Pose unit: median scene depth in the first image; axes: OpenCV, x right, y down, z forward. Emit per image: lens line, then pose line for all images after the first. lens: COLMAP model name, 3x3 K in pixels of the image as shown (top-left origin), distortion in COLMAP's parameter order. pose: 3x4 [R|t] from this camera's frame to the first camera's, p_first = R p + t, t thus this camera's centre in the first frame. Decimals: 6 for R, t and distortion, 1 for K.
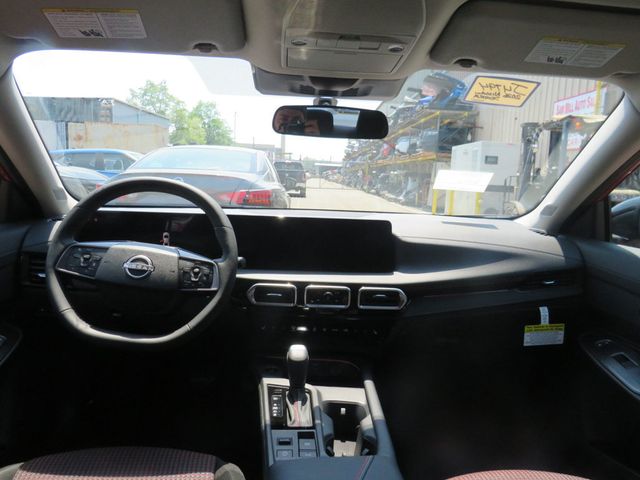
lens RADIAL K [[451.7, 0, 310.0], [0, 451.7, 253.9], [0, 0, 1]] dist [-0.077444, 0.053969]
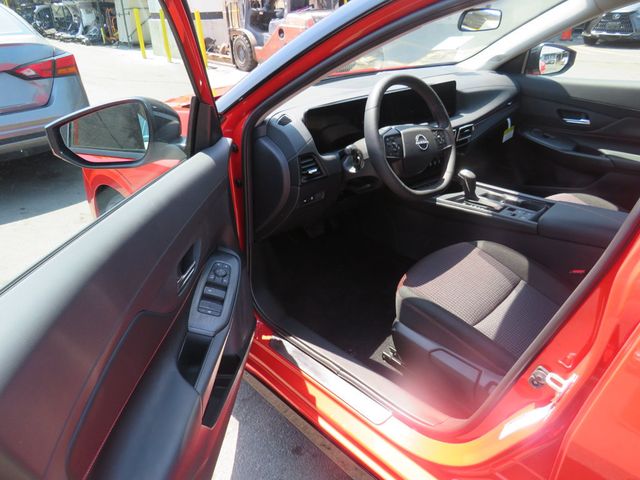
lens RADIAL K [[451.7, 0, 310.0], [0, 451.7, 253.9], [0, 0, 1]] dist [-0.077444, 0.053969]
pose [[0.793964, -0.350362, 0.496858, -1.087444], [0.159314, 0.908588, 0.386117, -0.187304], [-0.586720, -0.227406, 0.777204, -0.009255]]
